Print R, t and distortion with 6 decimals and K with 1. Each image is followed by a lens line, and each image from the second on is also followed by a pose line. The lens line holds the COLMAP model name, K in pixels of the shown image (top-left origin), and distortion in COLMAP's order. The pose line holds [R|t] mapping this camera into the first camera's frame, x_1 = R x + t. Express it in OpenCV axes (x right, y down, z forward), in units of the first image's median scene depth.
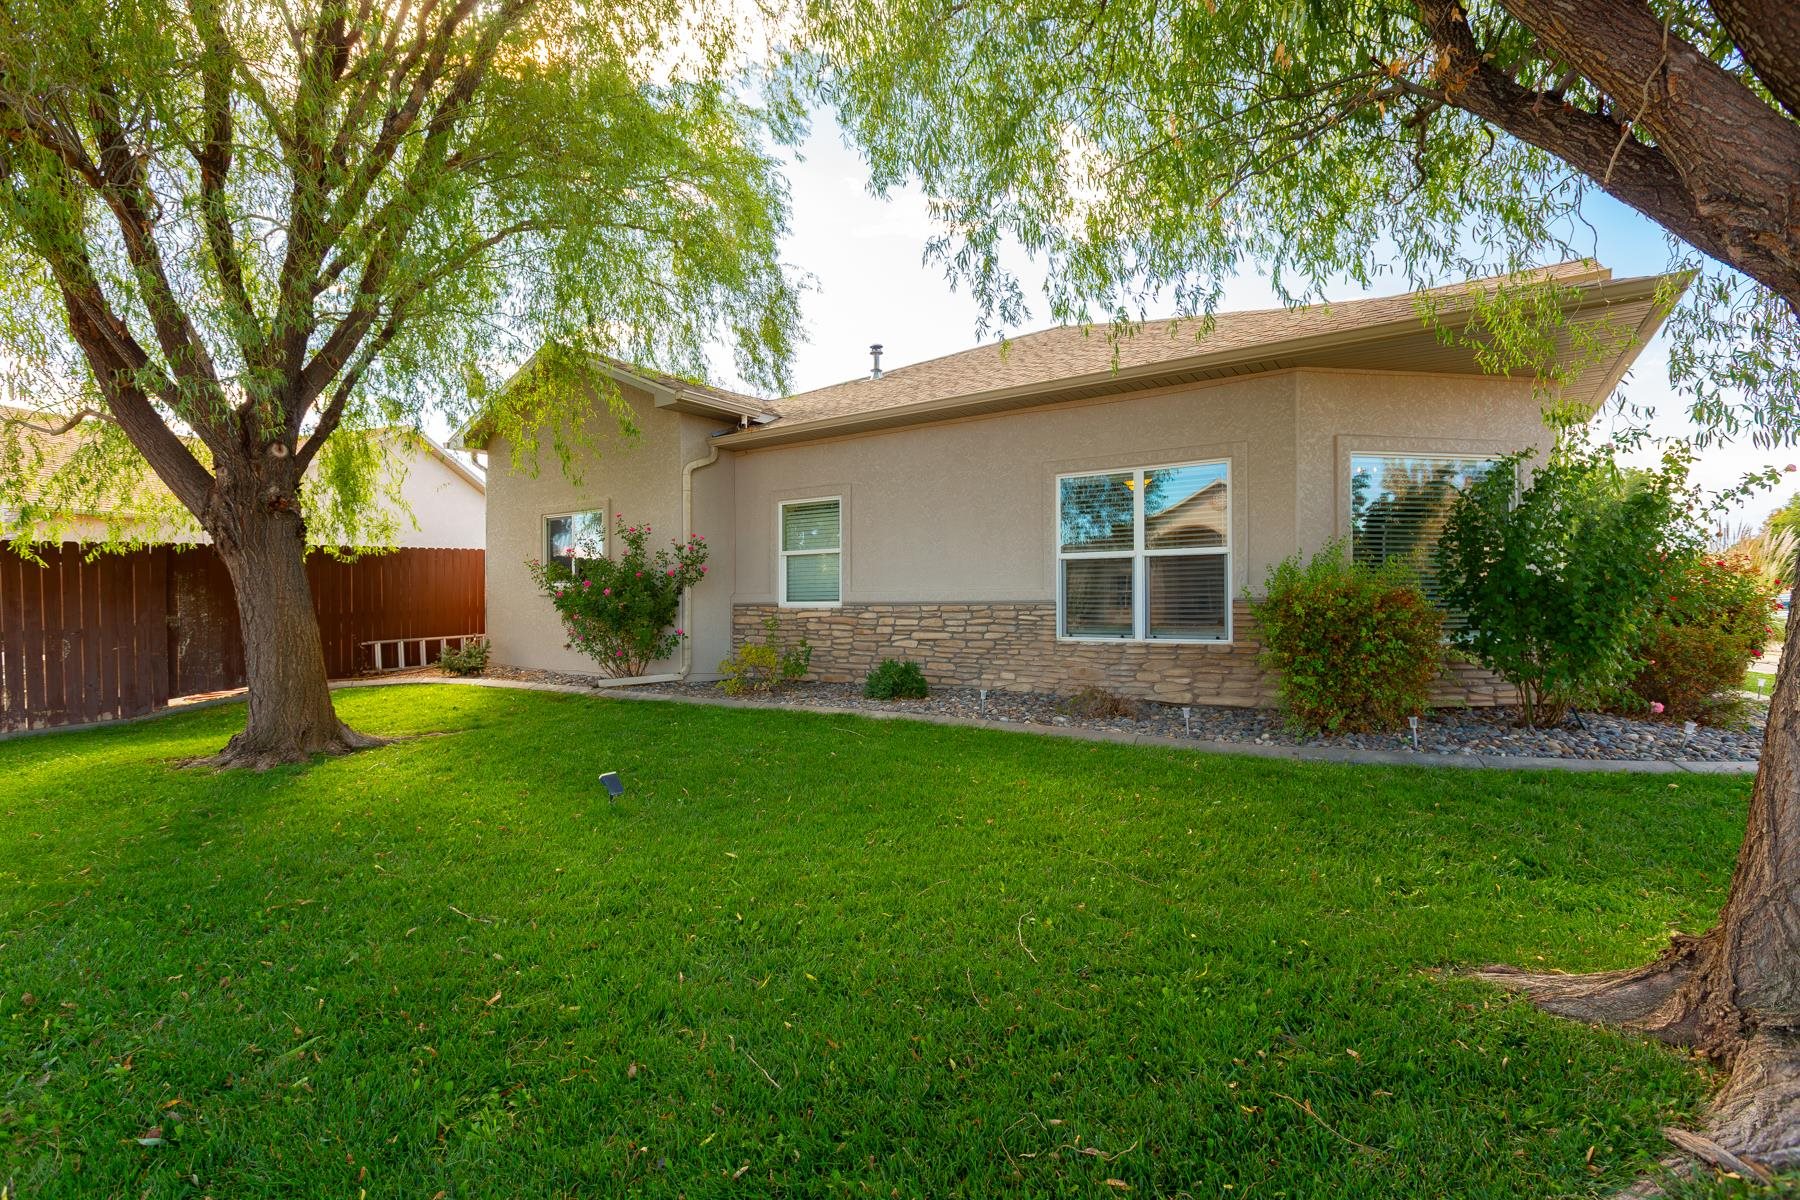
lens RADIAL K [[808.6, 0, 901.4], [0, 808.6, 597.5], [0, 0, 1]] dist [0.001625, -0.001344]
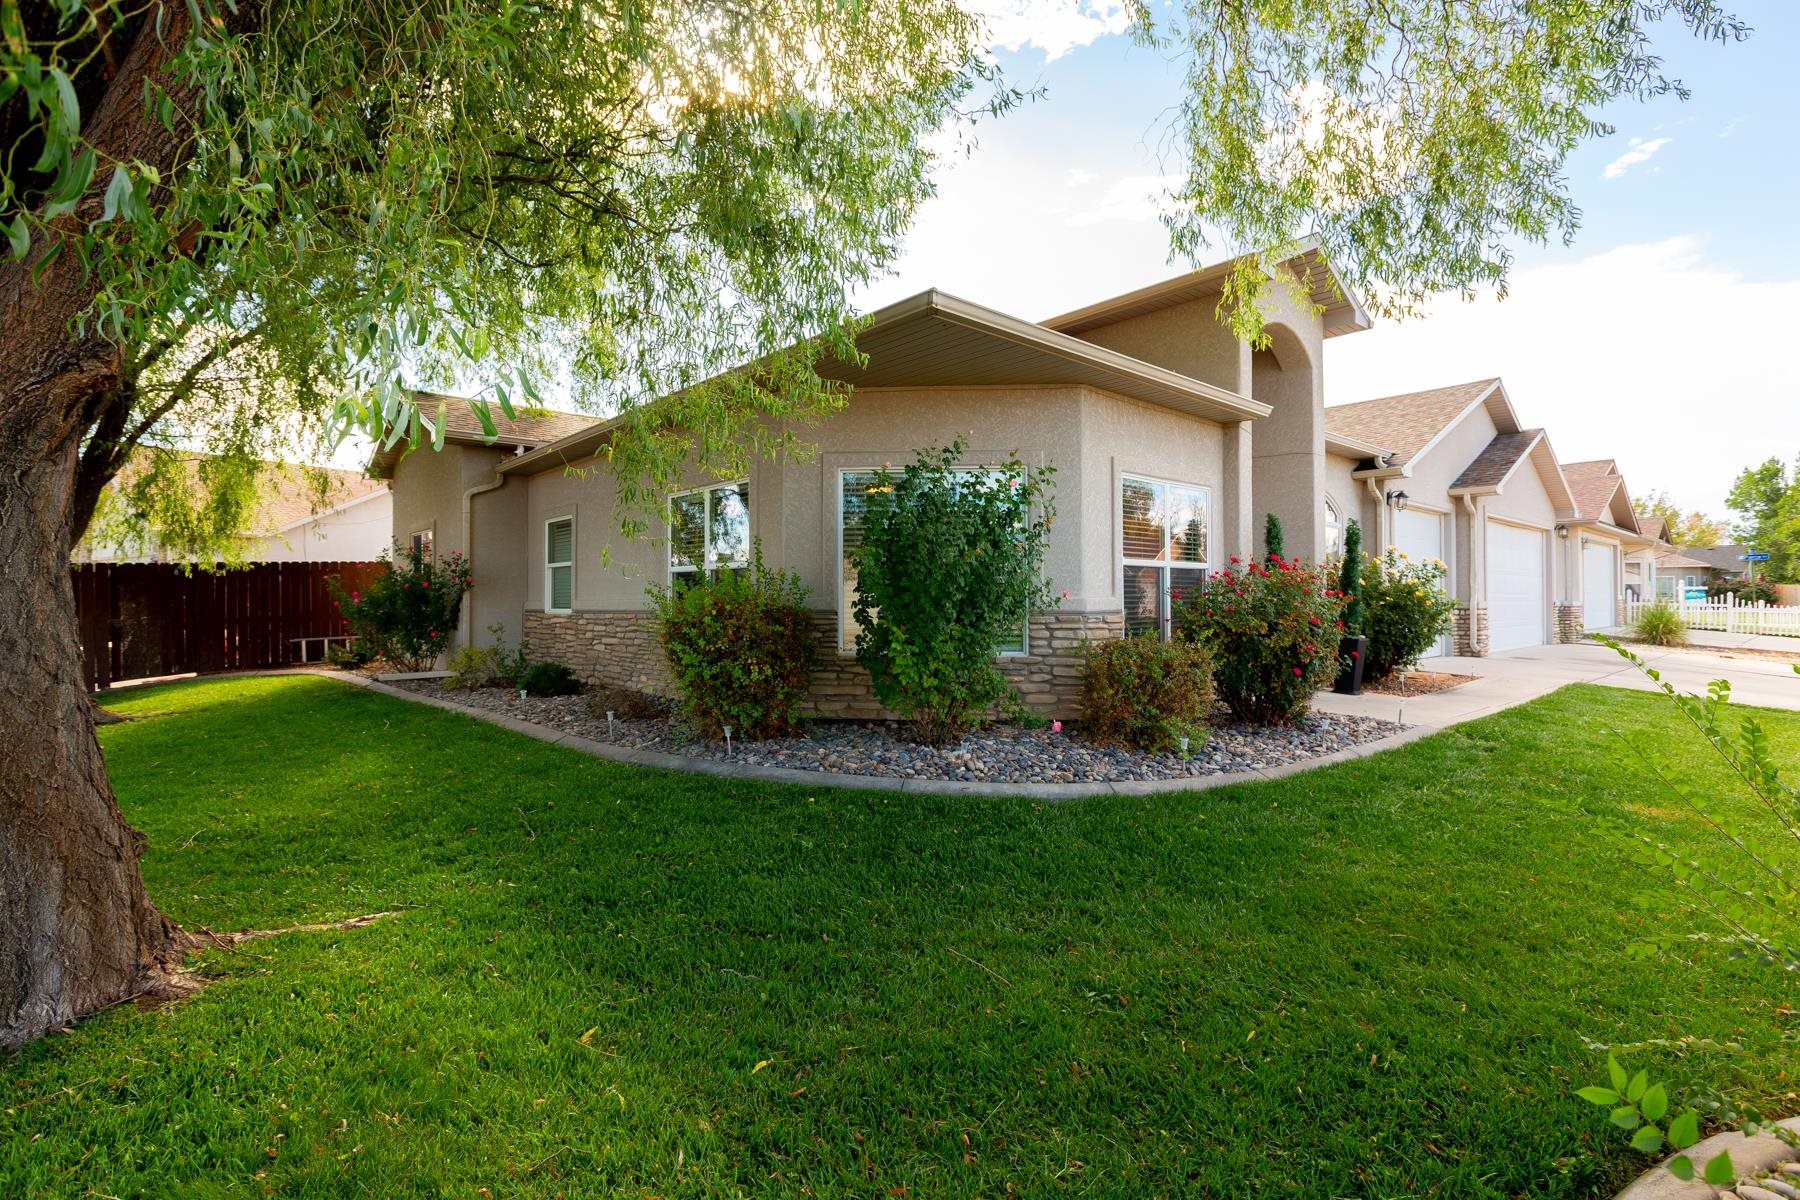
lens RADIAL K [[808.6, 0, 901.4], [0, 808.6, 597.5], [0, 0, 1]] dist [0.001625, -0.001344]
pose [[0.970266, 0.004685, -0.241996, 0.620985], [-0.005815, 0.999975, -0.003953, -0.008976], [0.241972, 0.005243, 0.970269, 0.023654]]
